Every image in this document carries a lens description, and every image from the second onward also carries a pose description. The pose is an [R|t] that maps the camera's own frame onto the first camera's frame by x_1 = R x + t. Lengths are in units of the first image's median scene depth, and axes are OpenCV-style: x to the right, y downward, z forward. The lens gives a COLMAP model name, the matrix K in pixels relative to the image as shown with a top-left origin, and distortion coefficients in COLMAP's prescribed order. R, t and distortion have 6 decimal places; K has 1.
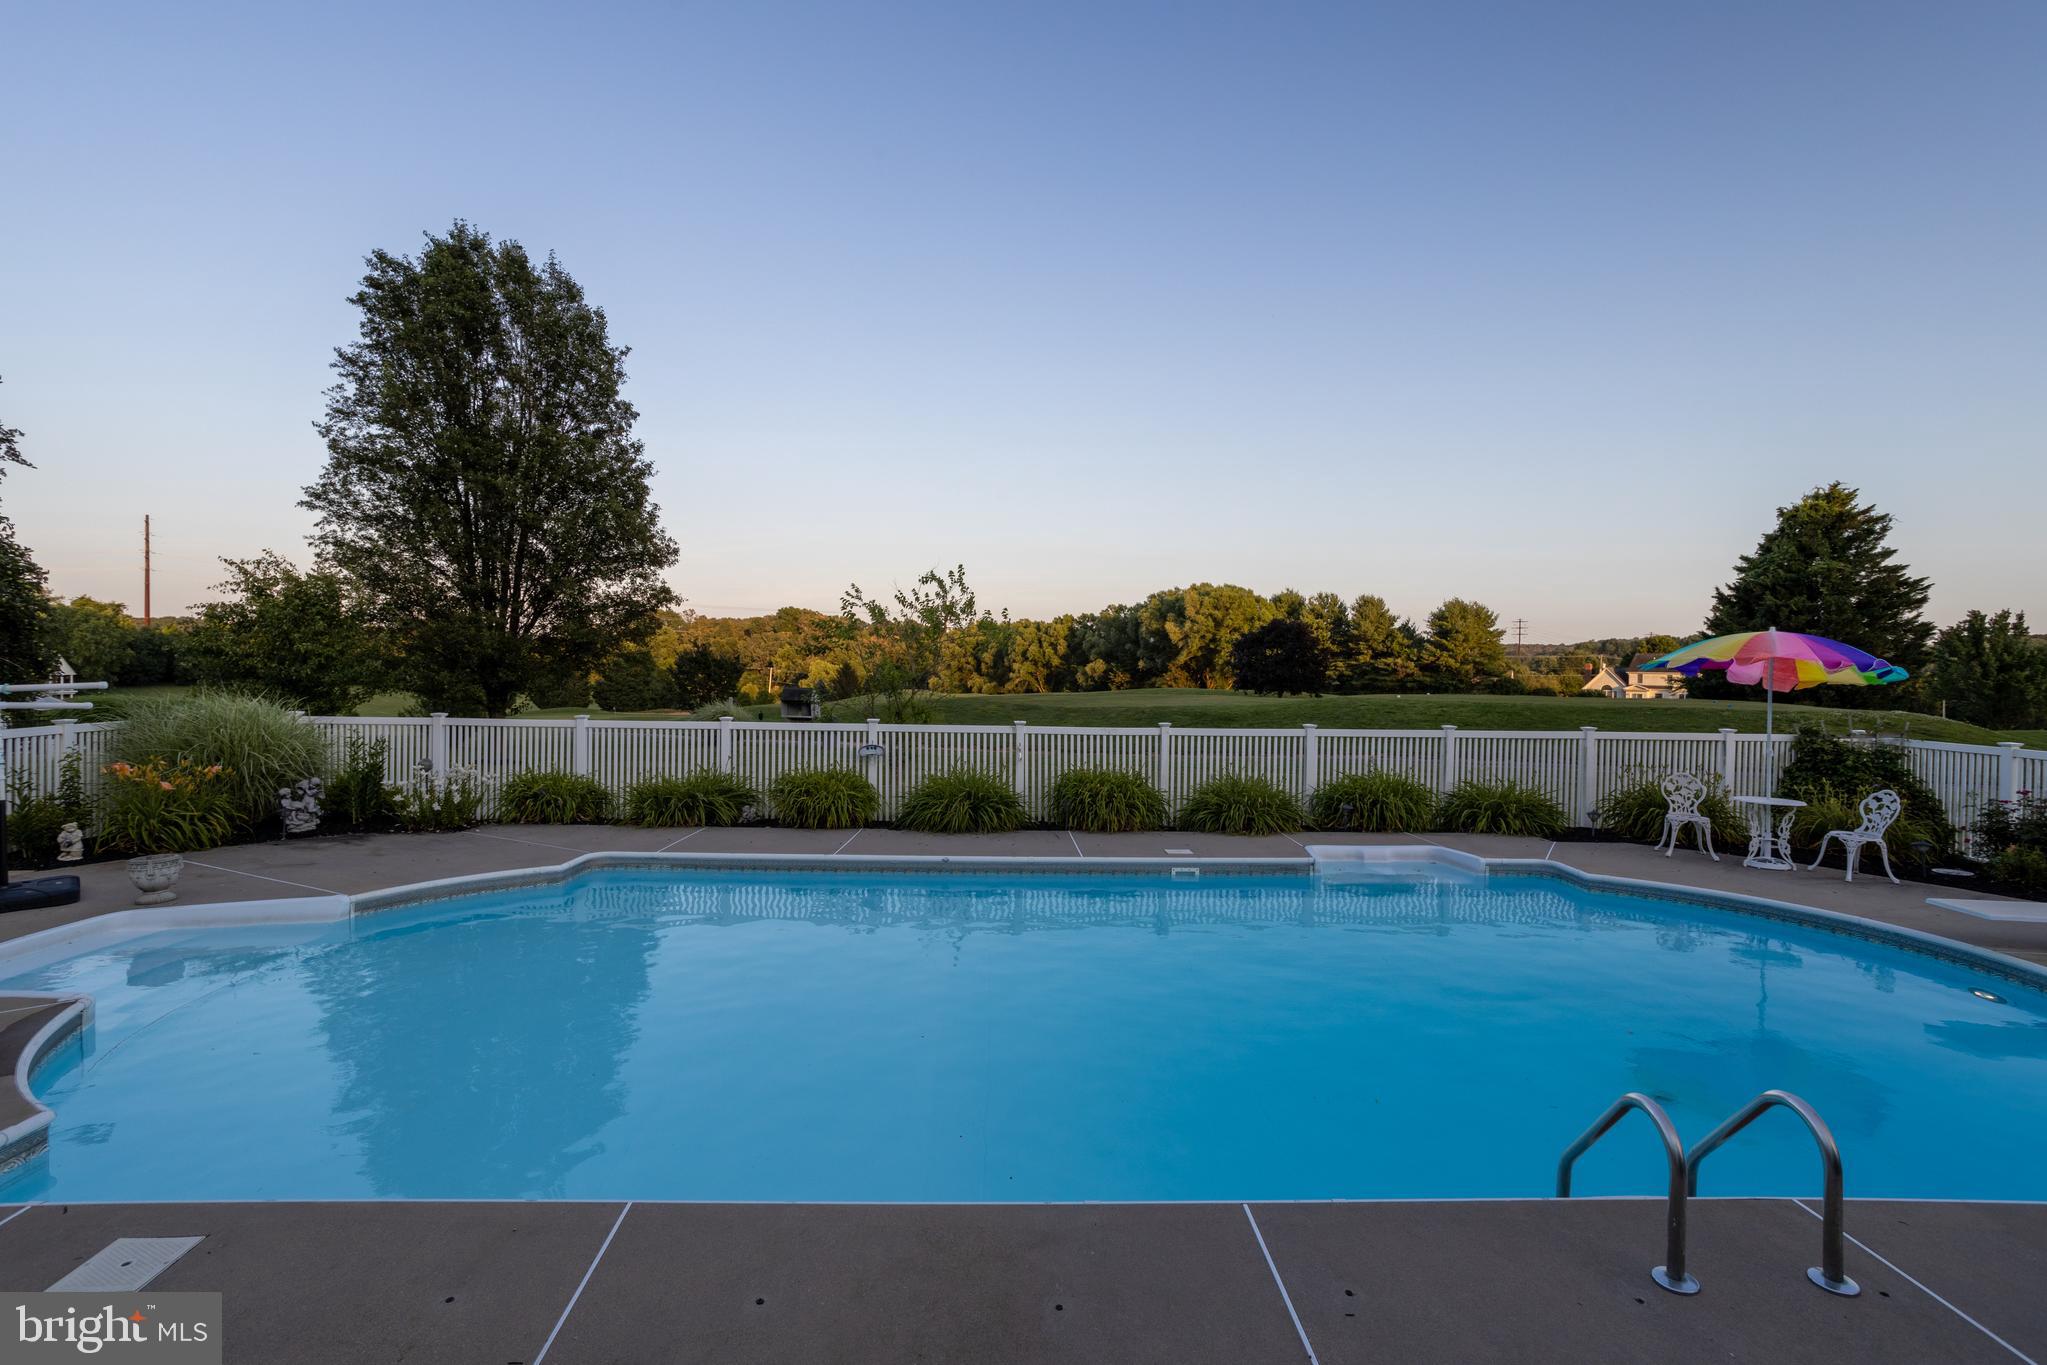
lens RADIAL K [[992.0, 0, 1014.0], [0, 992.0, 681.0], [0, 0, 1]] dist [-0.046643, 0.025909]
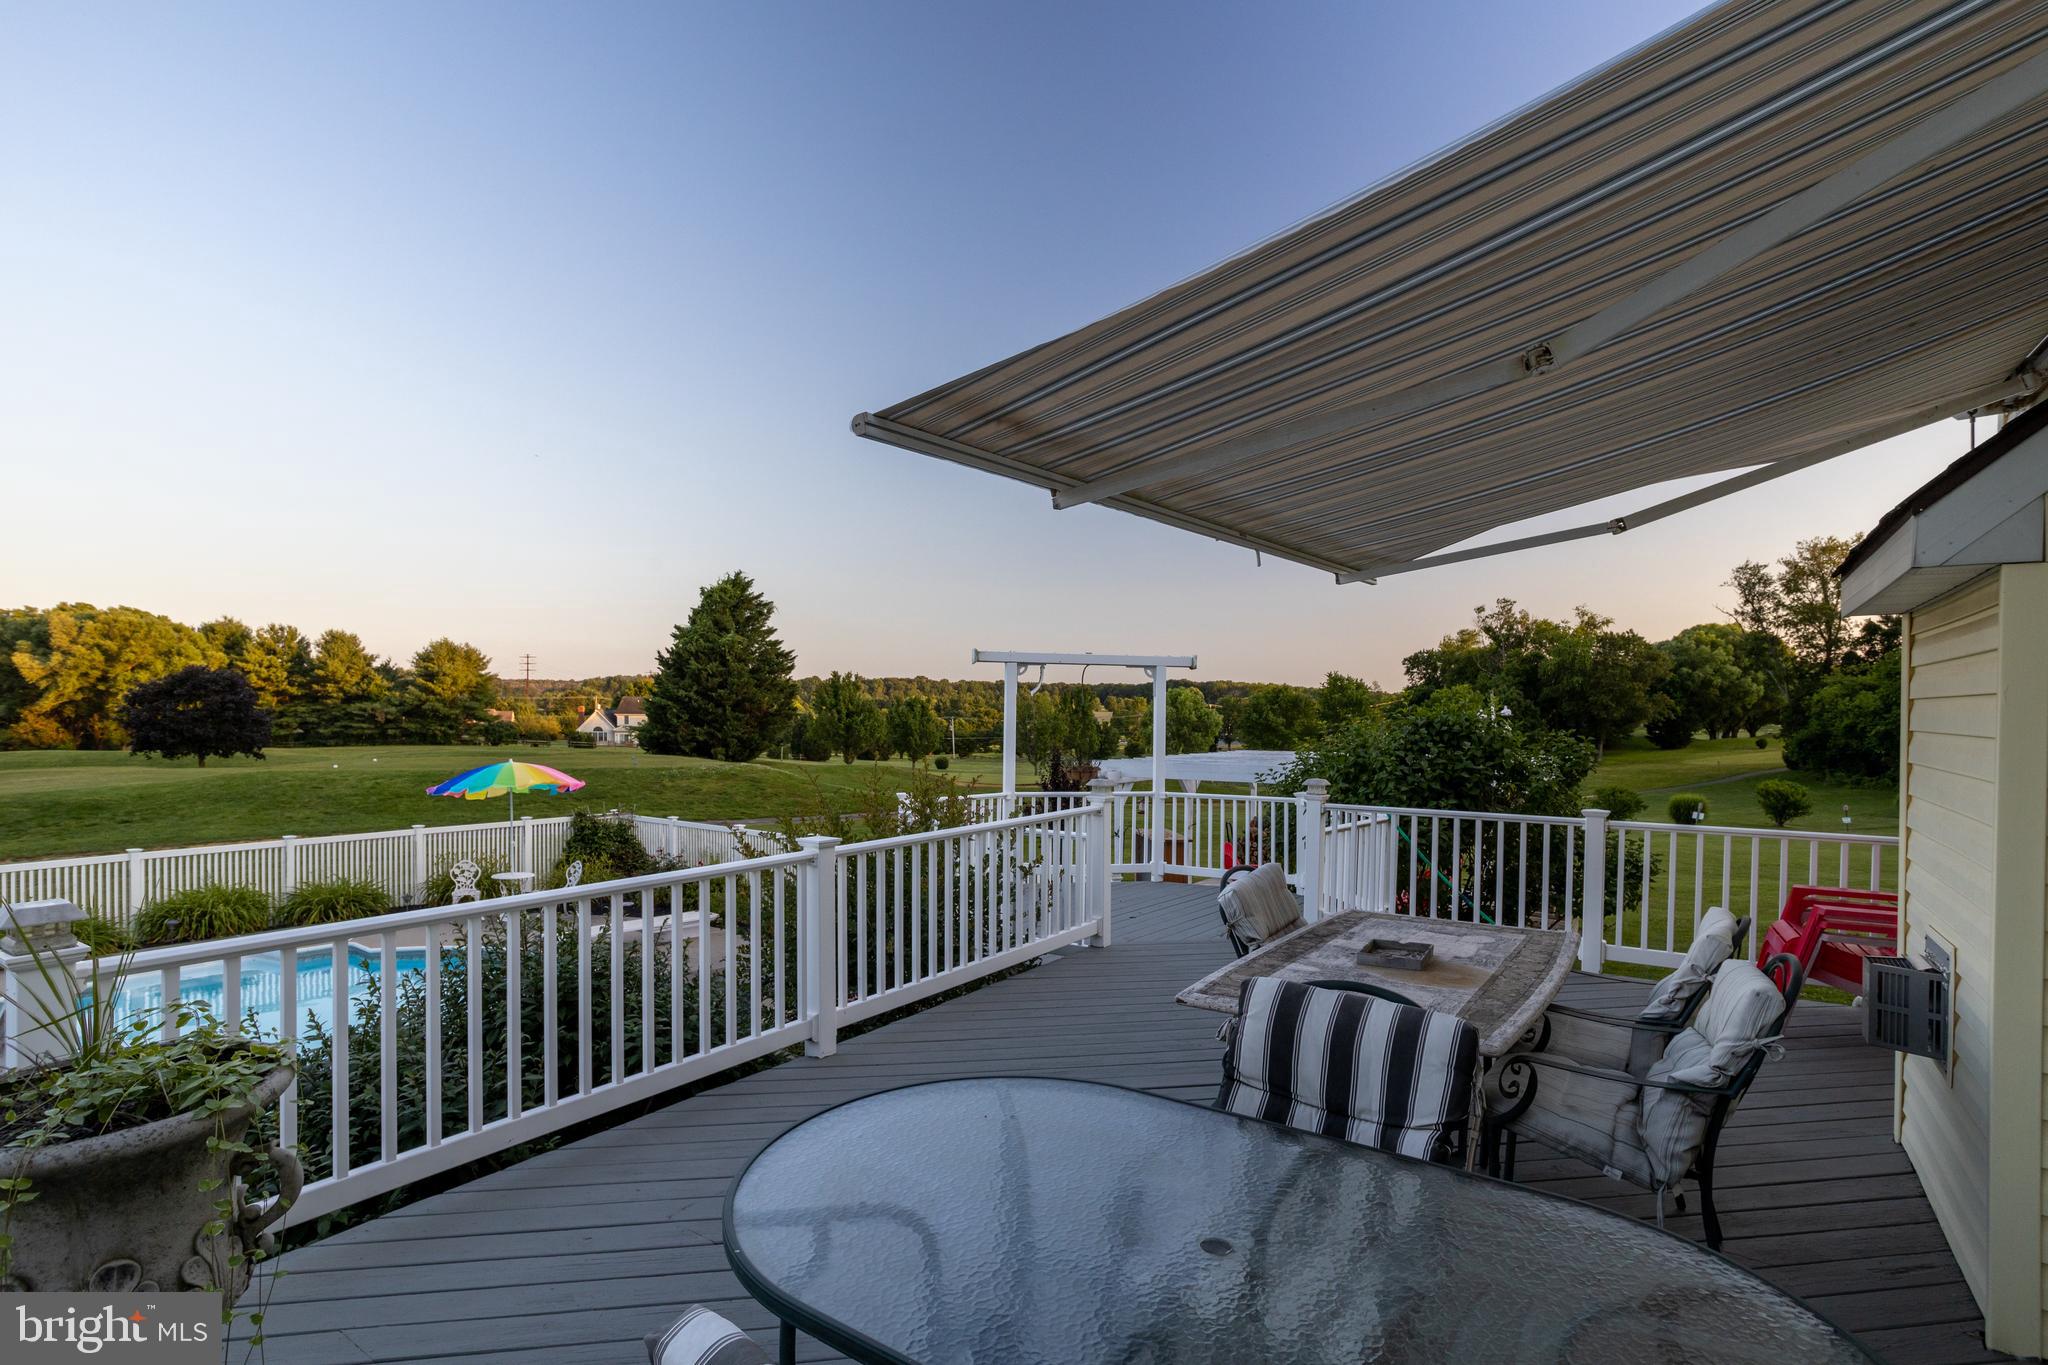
lens RADIAL K [[1024.9, 0, 1042.5], [0, 1024.9, 733.4], [0, 0, 1]] dist [-0.052797, 0.029610]
pose [[0.585382, -0.028050, 0.810272, -0.000813], [0.015819, 0.999606, 0.023176, -0.019759], [-0.810603, -0.000749, 0.585595, -0.095783]]
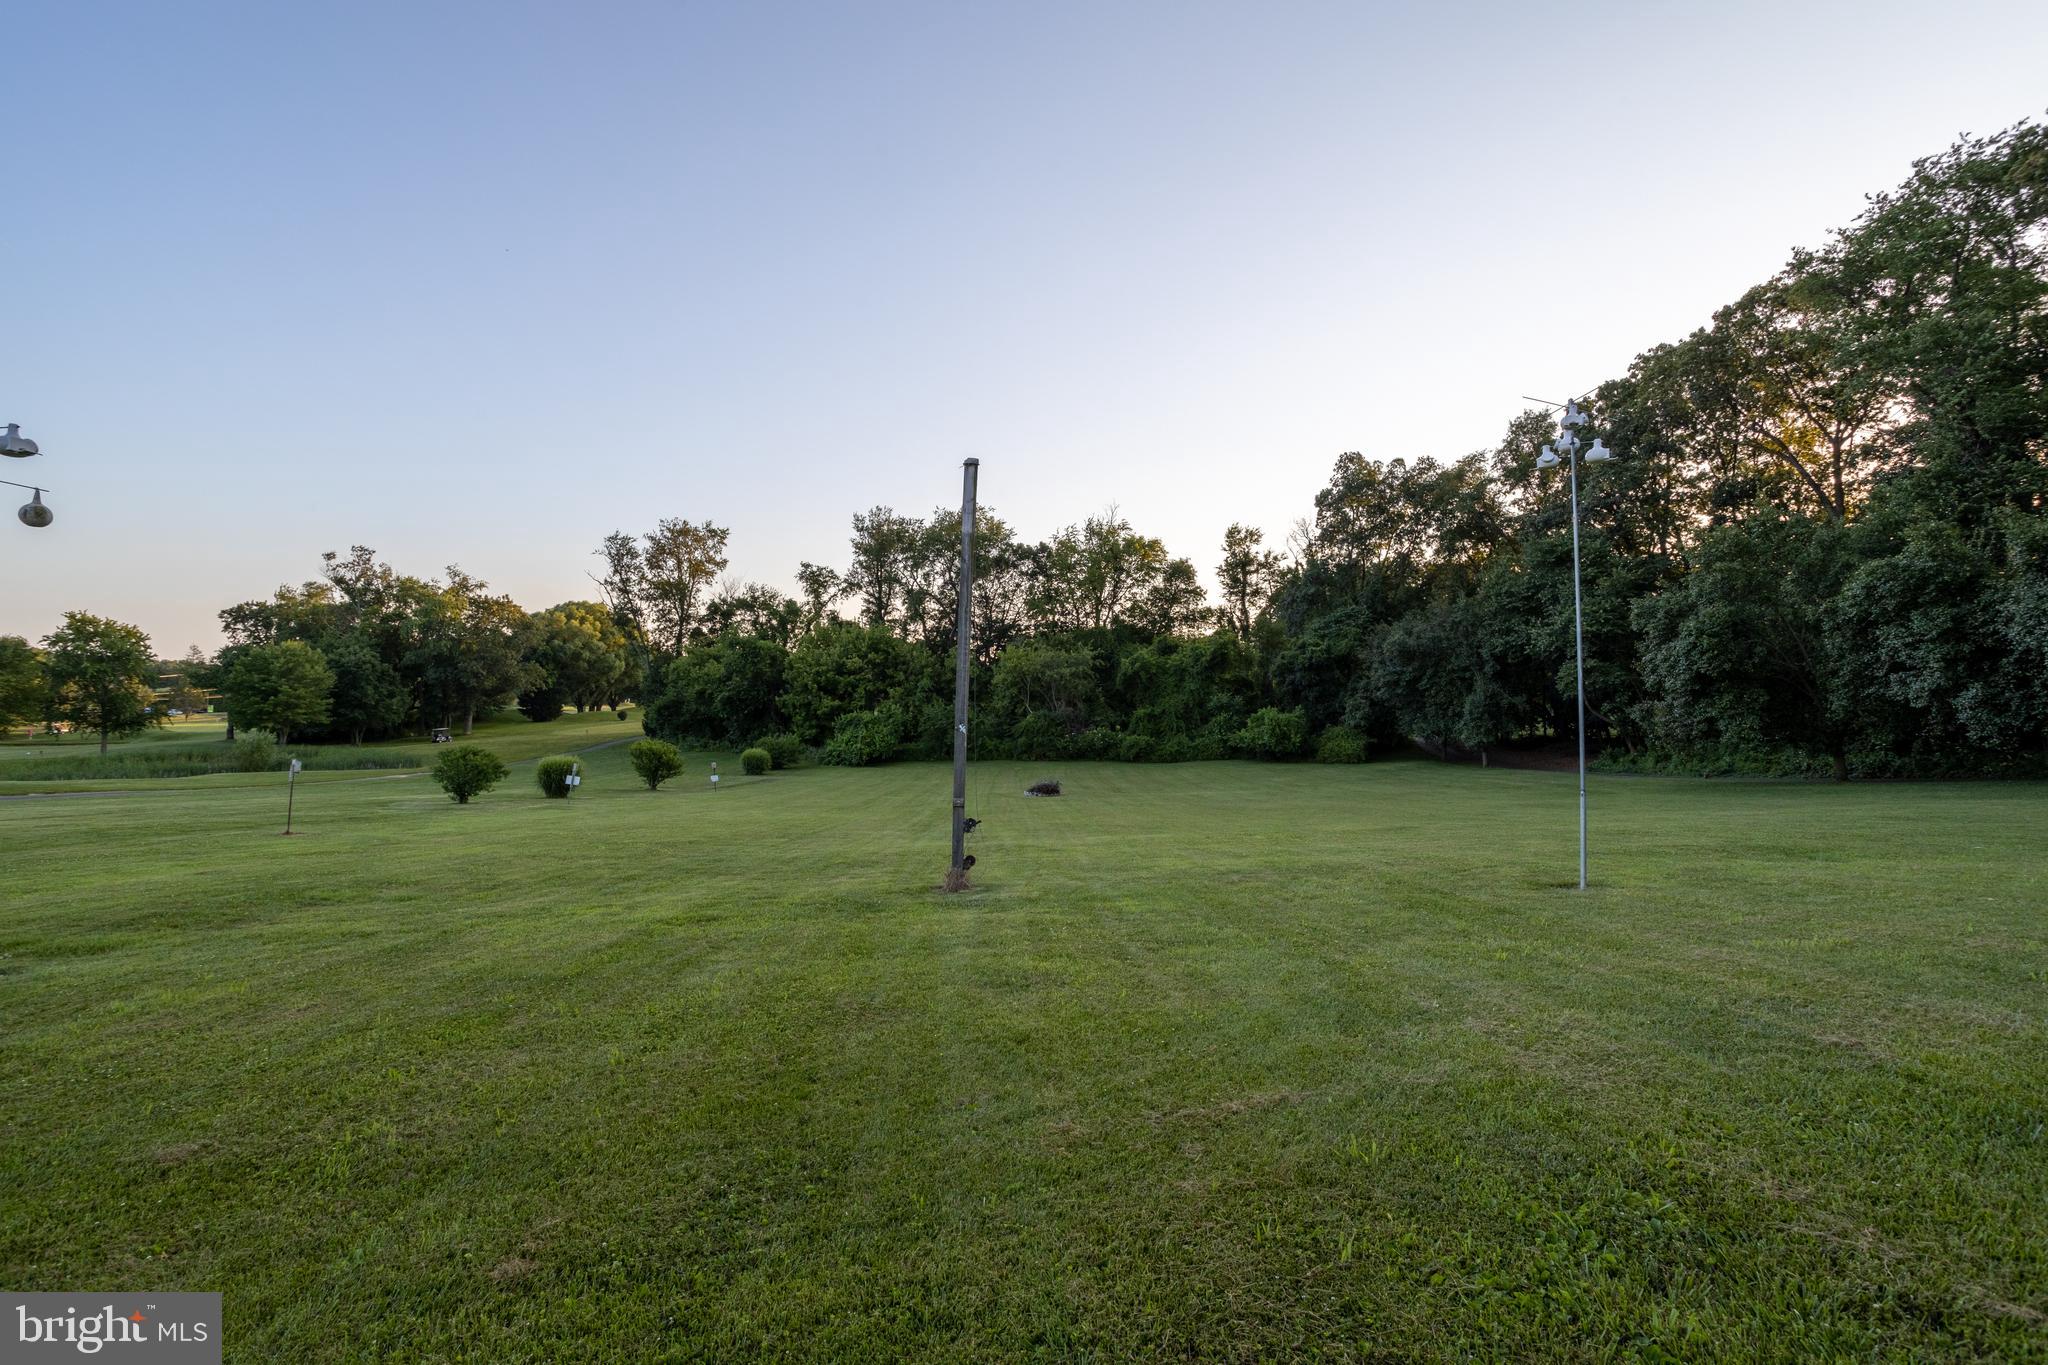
lens RADIAL K [[1024.9, 0, 1028.5], [0, 1024.9, 666.7], [0, 0, 1]] dist [-0.052797, 0.029610]
pose [[-0.369172, 0.013195, 0.929268, 0.310740], [-0.008672, 0.999807, -0.017641, 0.015551], [-0.929321, -0.014571, -0.368986, -0.077003]]
